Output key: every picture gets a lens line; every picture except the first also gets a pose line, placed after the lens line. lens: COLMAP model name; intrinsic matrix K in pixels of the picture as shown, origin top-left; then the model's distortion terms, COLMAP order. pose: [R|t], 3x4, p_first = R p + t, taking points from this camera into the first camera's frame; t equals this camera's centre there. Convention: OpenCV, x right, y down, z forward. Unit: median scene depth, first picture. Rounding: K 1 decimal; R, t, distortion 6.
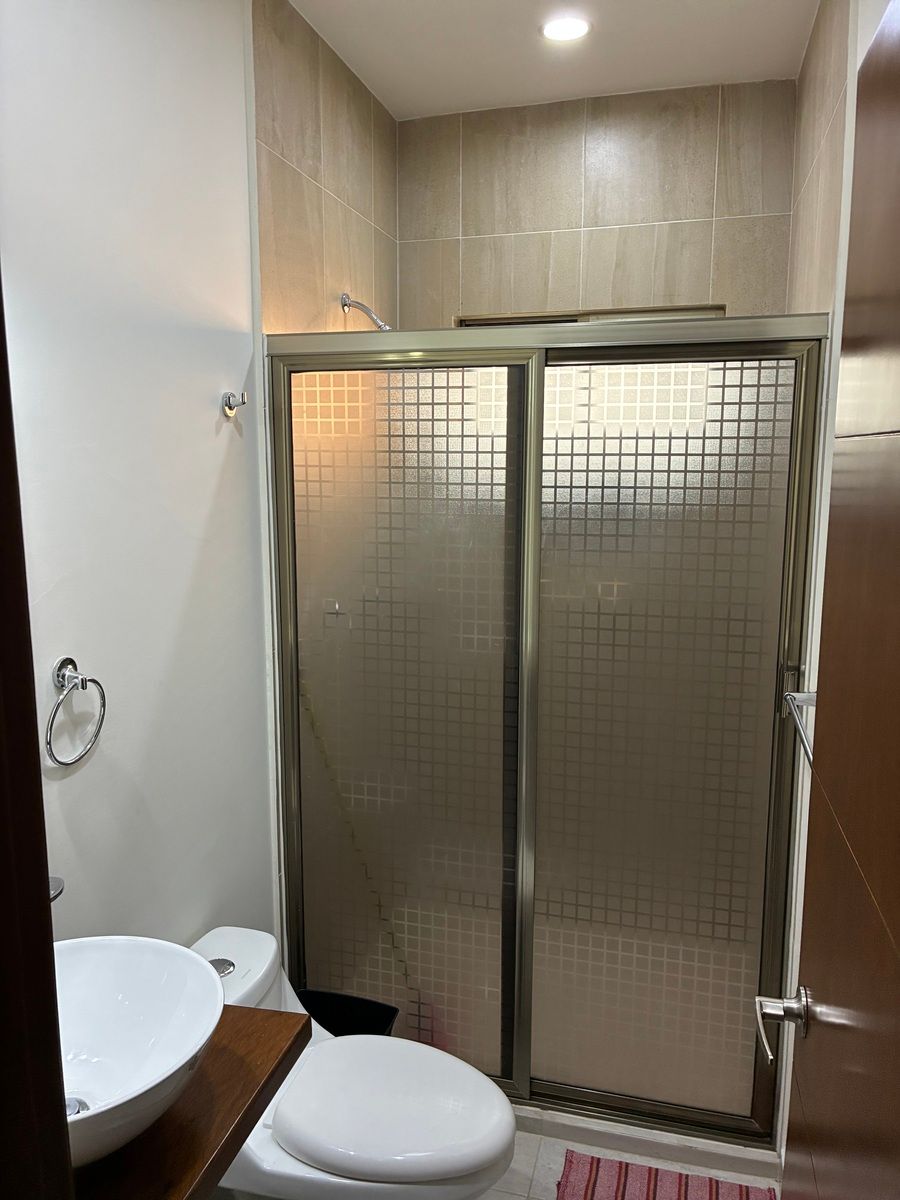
lens RADIAL K [[901.3, 0, 445.6], [0, 901.3, 603.3], [0, 0, 1]] dist [0.045123, -0.039525]
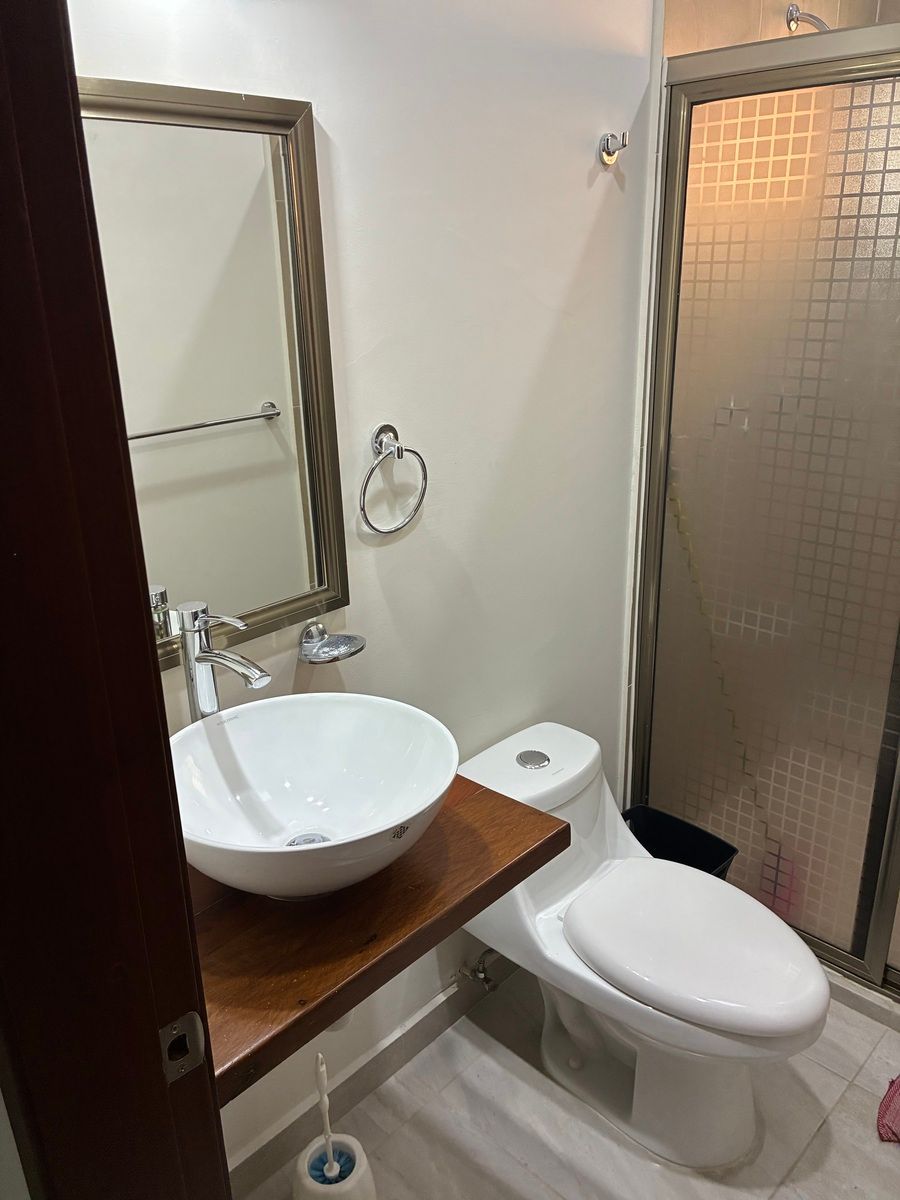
lens RADIAL K [[901.3, 0, 451.0], [0, 901.3, 601.4], [0, 0, 1]] dist [0.045123, -0.039525]
pose [[0.877607, 0.143677, -0.457343, 0.086540], [-0.054185, 0.977646, 0.203155, 0.032950], [0.476308, -0.153509, 0.865775, 0.115296]]
